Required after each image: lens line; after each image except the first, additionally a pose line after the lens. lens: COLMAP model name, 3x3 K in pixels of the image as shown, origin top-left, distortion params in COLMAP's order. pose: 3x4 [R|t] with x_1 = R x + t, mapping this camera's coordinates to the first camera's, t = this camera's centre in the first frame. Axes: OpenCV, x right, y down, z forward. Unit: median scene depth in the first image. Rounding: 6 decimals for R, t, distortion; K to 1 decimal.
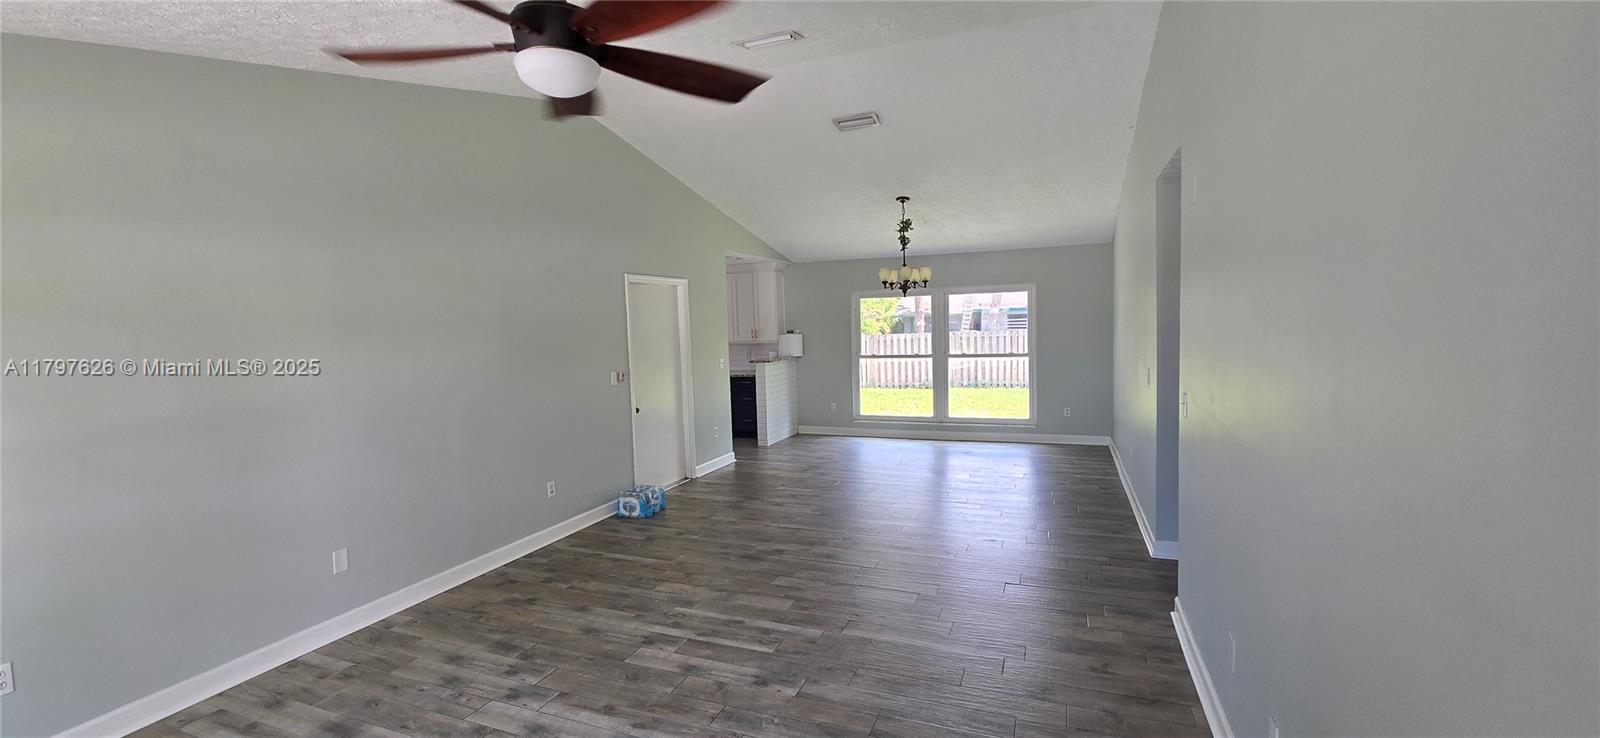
lens RADIAL K [[659.1, 0, 797.2], [0, 659.1, 367.4], [0, 0, 1]] dist [-0.000215, 0.000204]
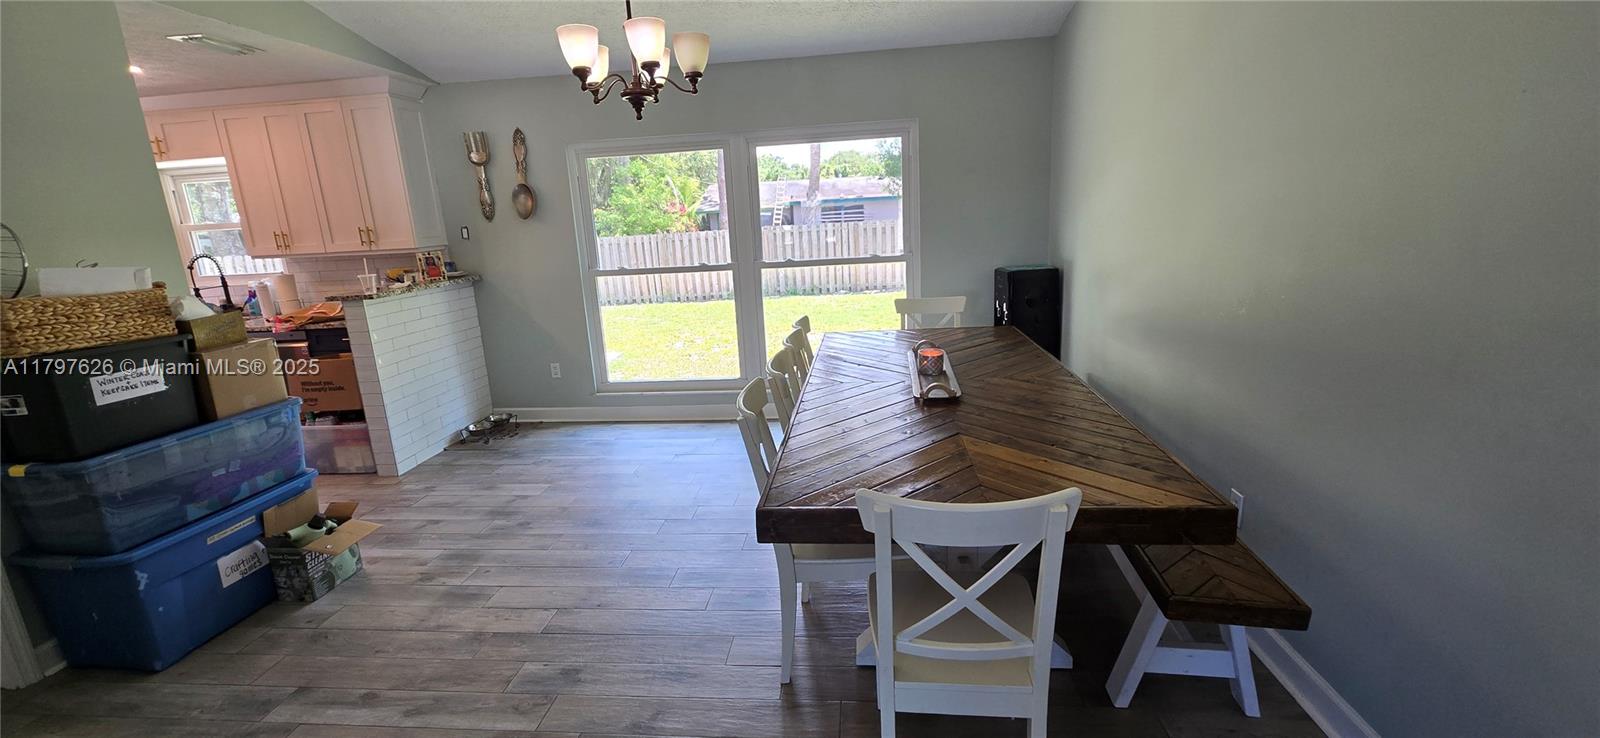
lens RADIAL K [[659.1, 0, 800.1], [0, 659.1, 370.7], [0, 0, 1]] dist [-0.000215, 0.000204]
pose [[0.959416, -0.085068, 0.268857, 0.100979], [0.042383, 0.986083, 0.160761, -0.016955], [-0.278791, -0.142842, 0.949669, 0.438733]]
